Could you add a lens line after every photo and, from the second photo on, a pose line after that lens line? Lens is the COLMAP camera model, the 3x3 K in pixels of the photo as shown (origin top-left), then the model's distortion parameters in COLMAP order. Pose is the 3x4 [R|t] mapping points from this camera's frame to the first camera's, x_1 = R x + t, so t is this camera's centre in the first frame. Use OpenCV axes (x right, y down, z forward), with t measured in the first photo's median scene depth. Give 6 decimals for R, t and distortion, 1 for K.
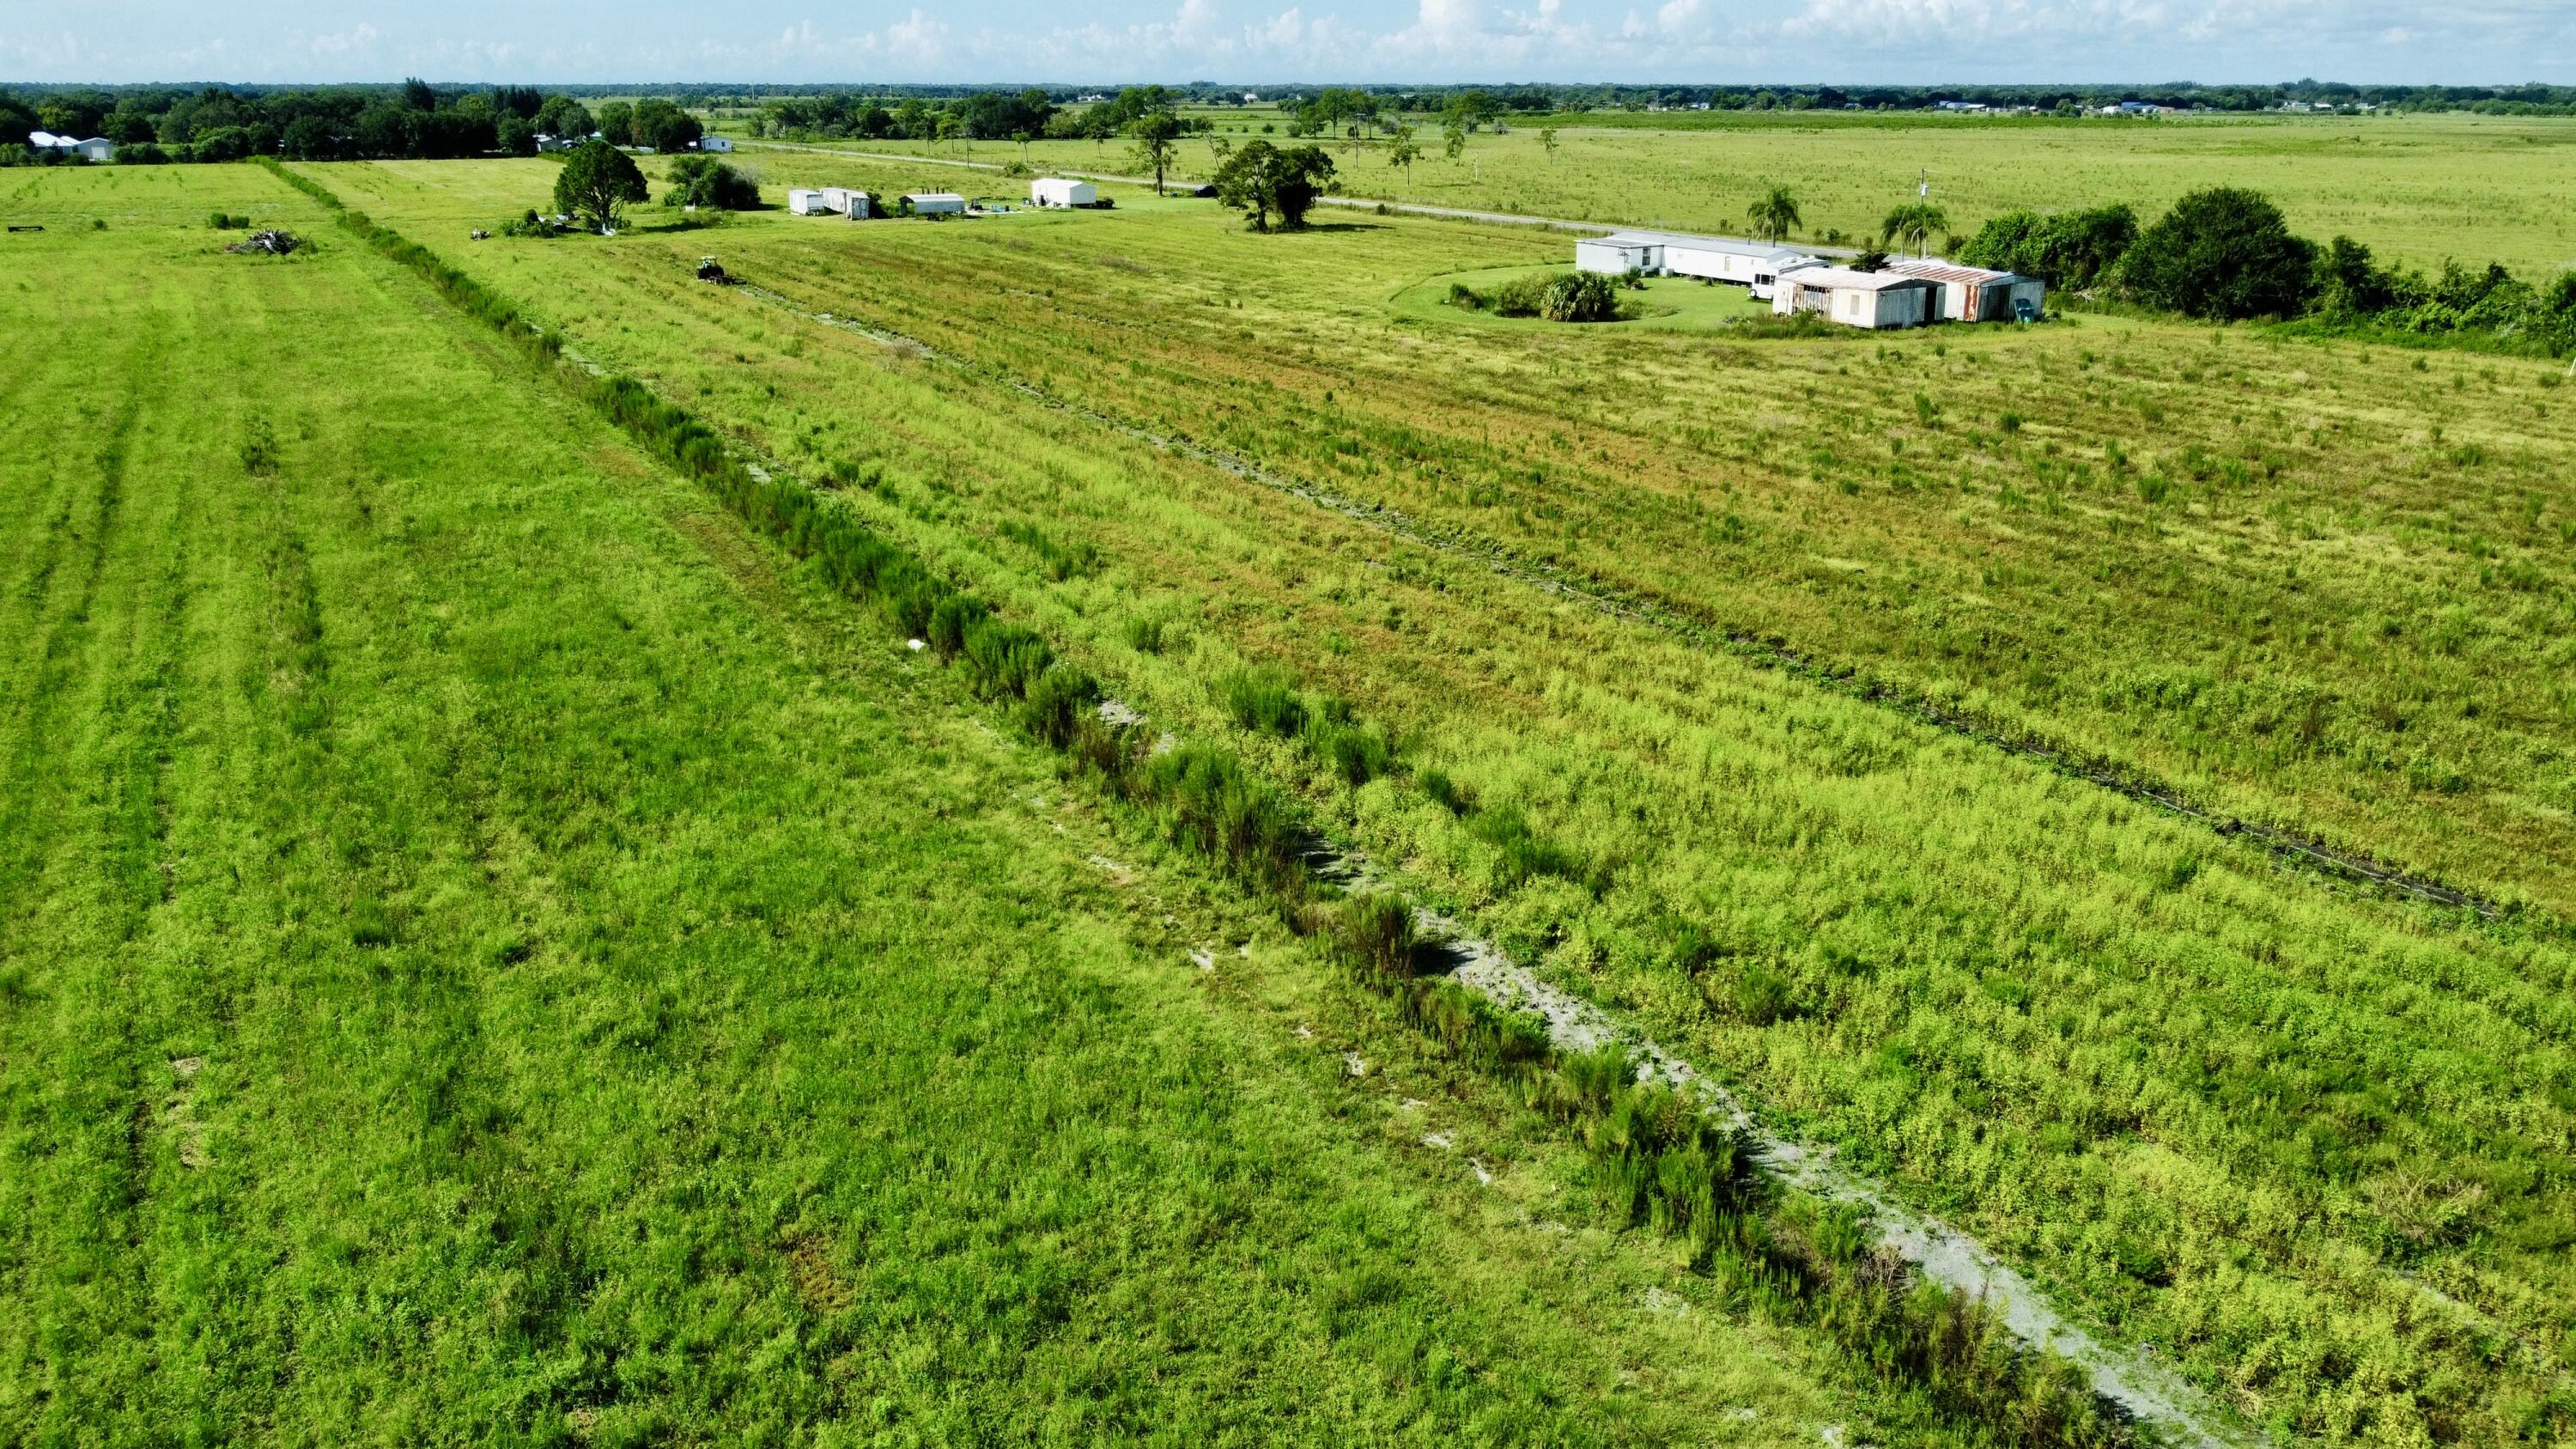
lens RADIAL K [[1967.0, 0, 1268.5], [0, 1967.0, 716.3], [0, 0, 1]] dist [-0.005231, 0.001329]
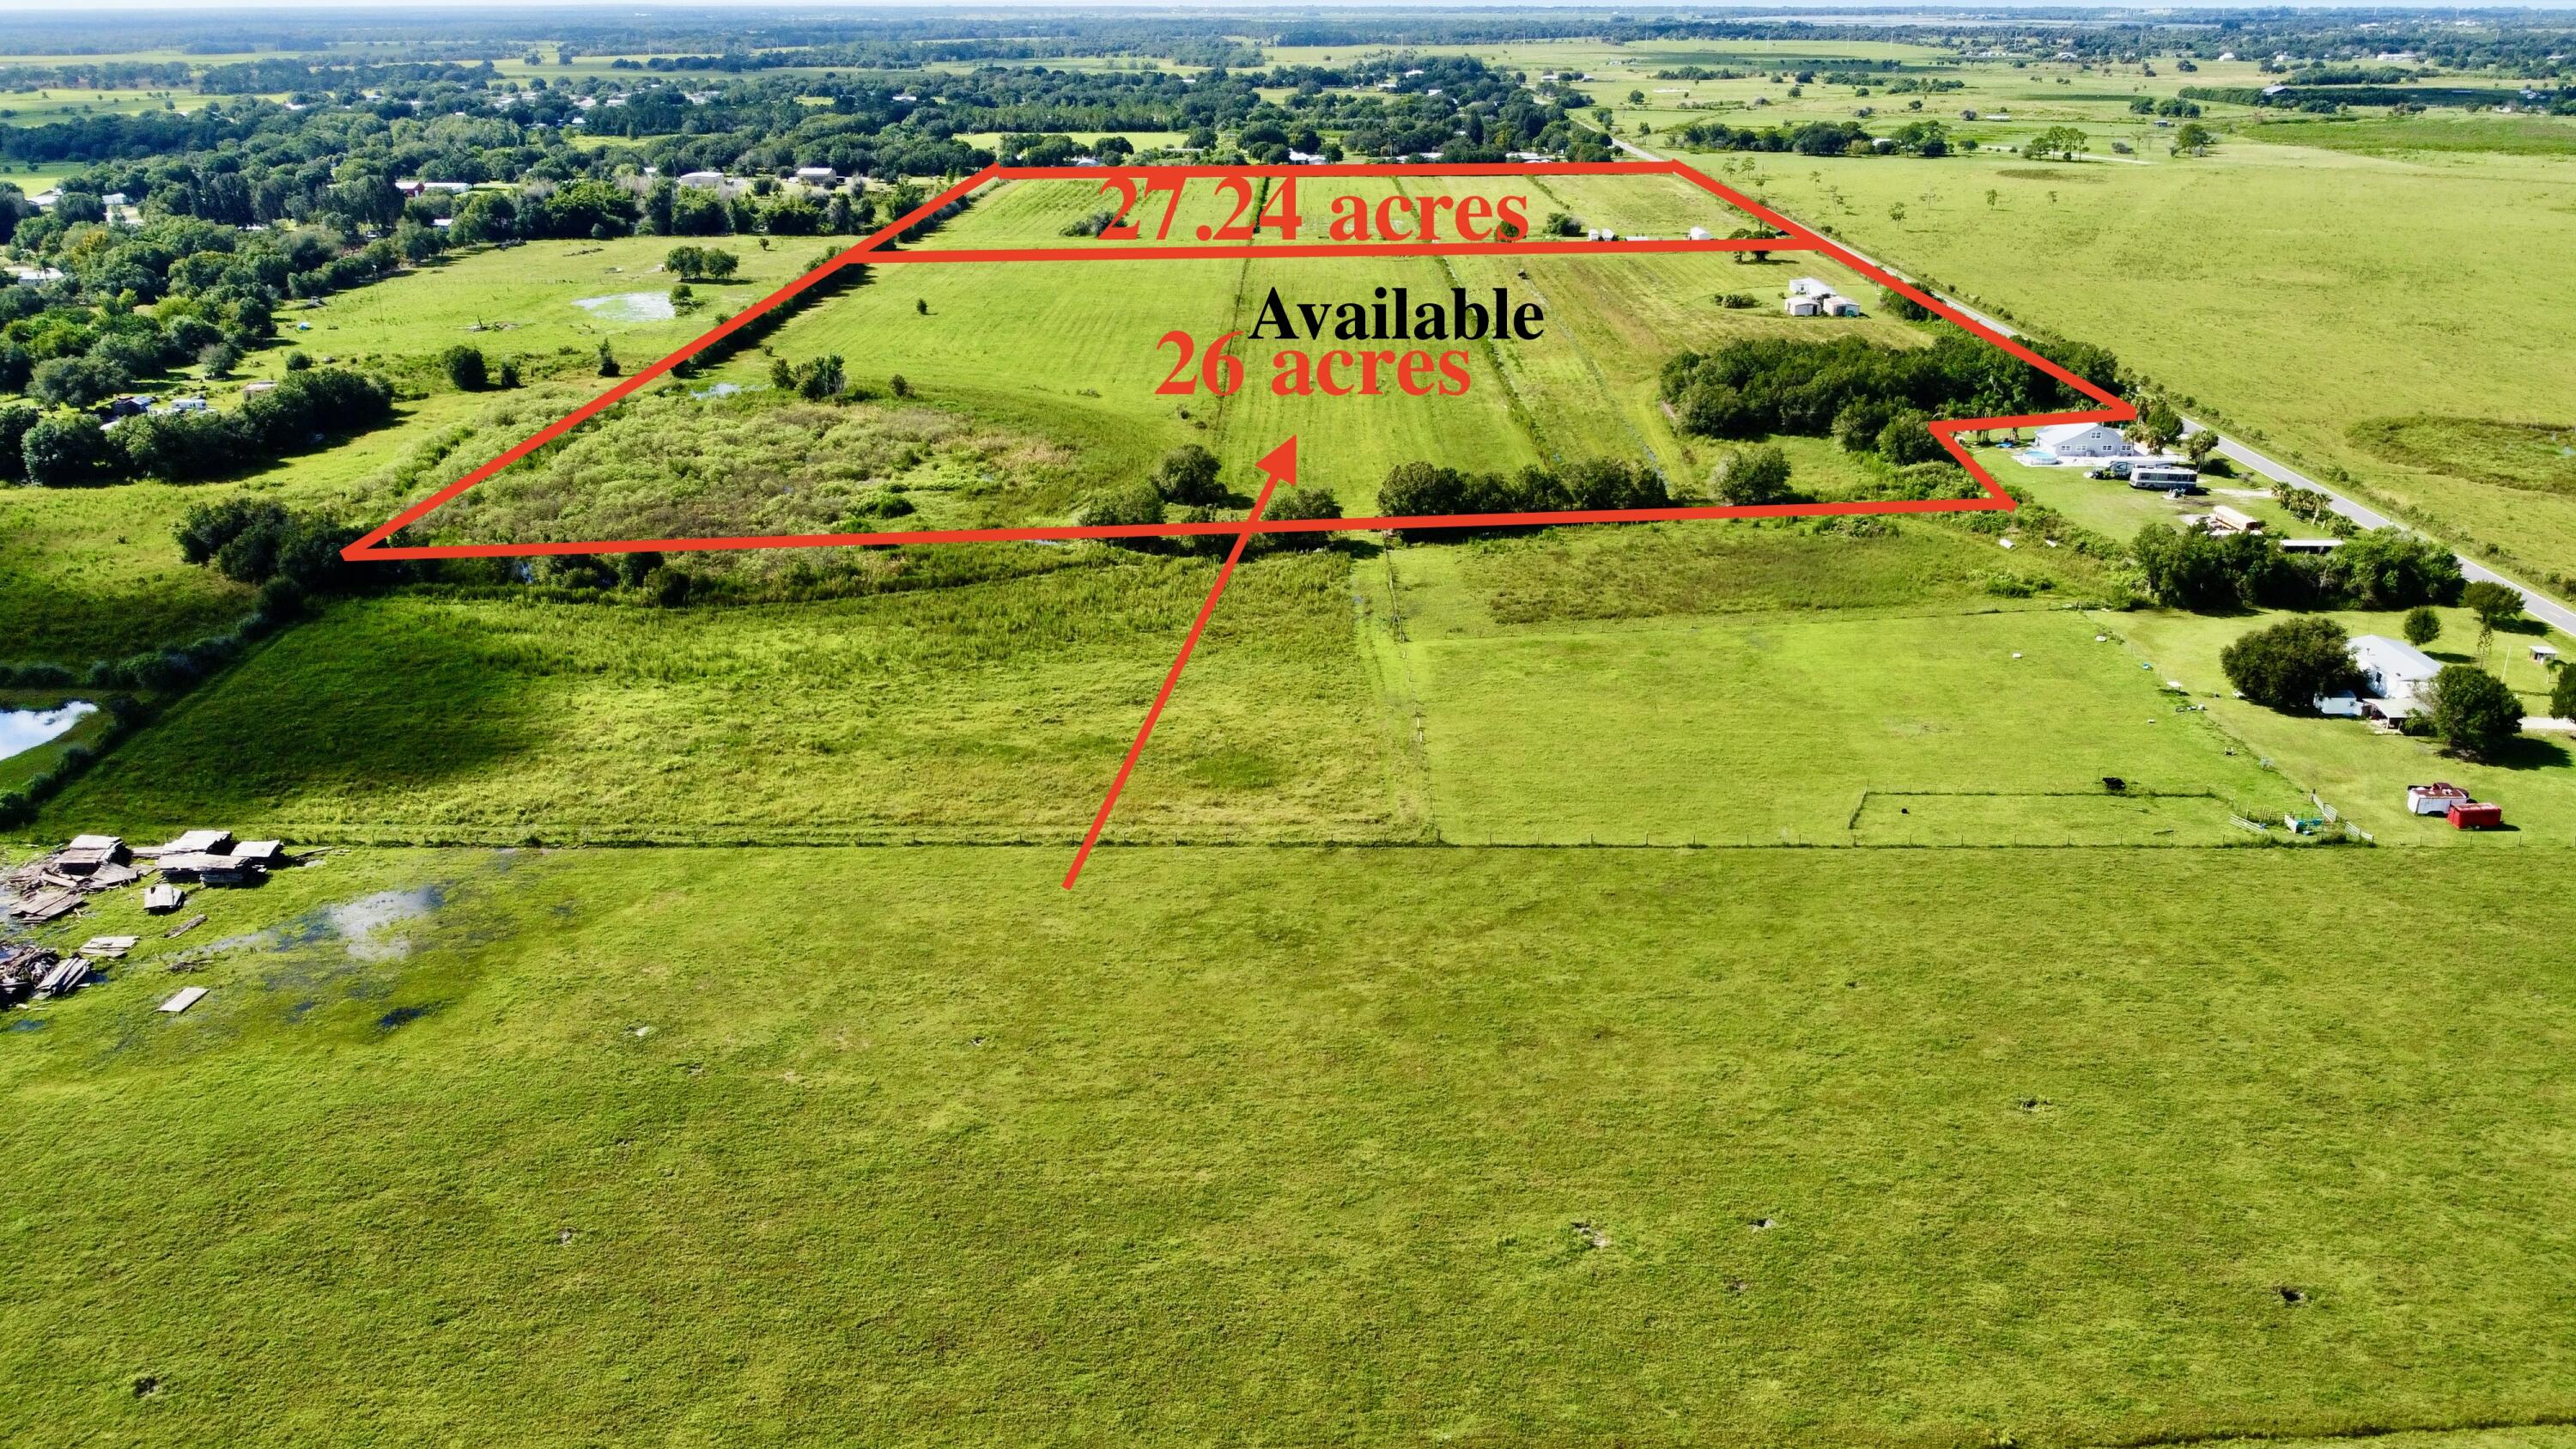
lens RADIAL K [[1967.0, 0, 1268.5], [0, 1967.0, 716.3], [0, 0, 1]] dist [-0.005231, 0.001329]
pose [[0.874347, 0.162758, -0.457195, 1.970504], [-0.142477, 0.986659, 0.078769, 0.620924], [0.463915, -0.003732, 0.885872, -4.303108]]
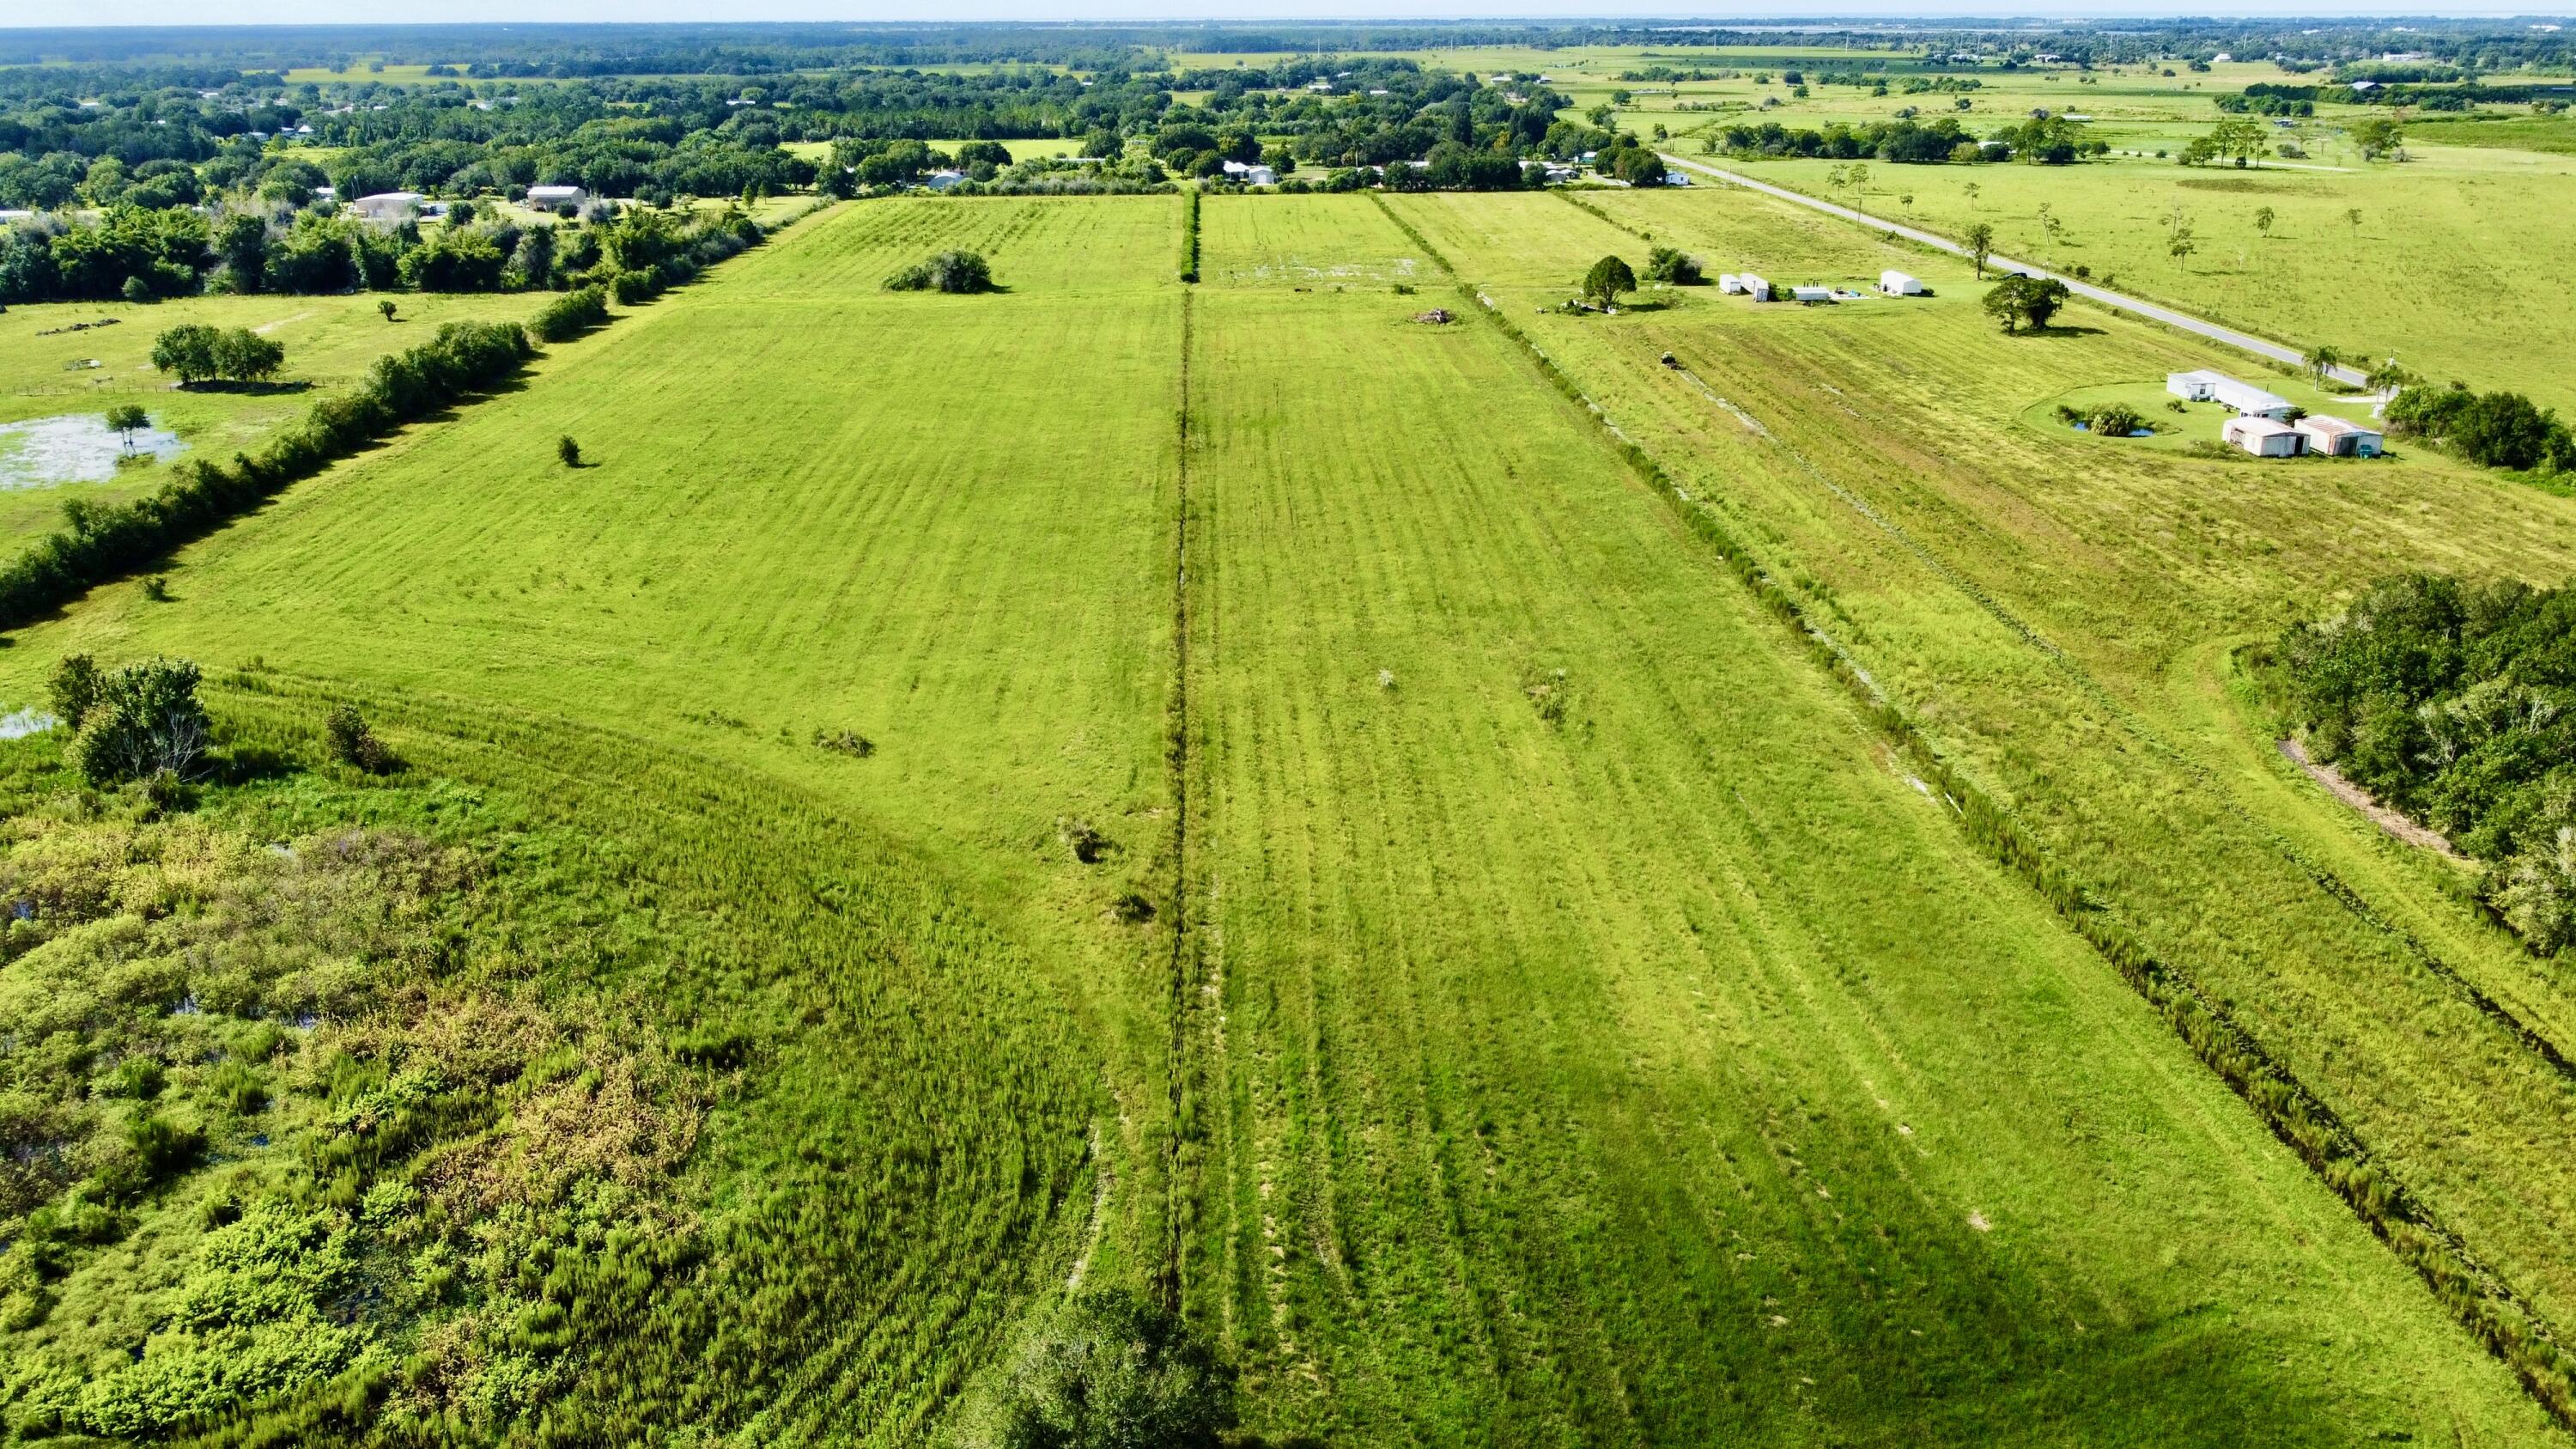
lens RADIAL K [[1967.0, 0, 1268.5], [0, 1967.0, 716.3], [0, 0, 1]] dist [-0.005231, 0.001329]
pose [[0.897530, 0.142617, -0.417254, 0.432908], [-0.127506, 0.989769, 0.064032, 0.087677], [0.422117, -0.004268, 0.906531, -1.816529]]
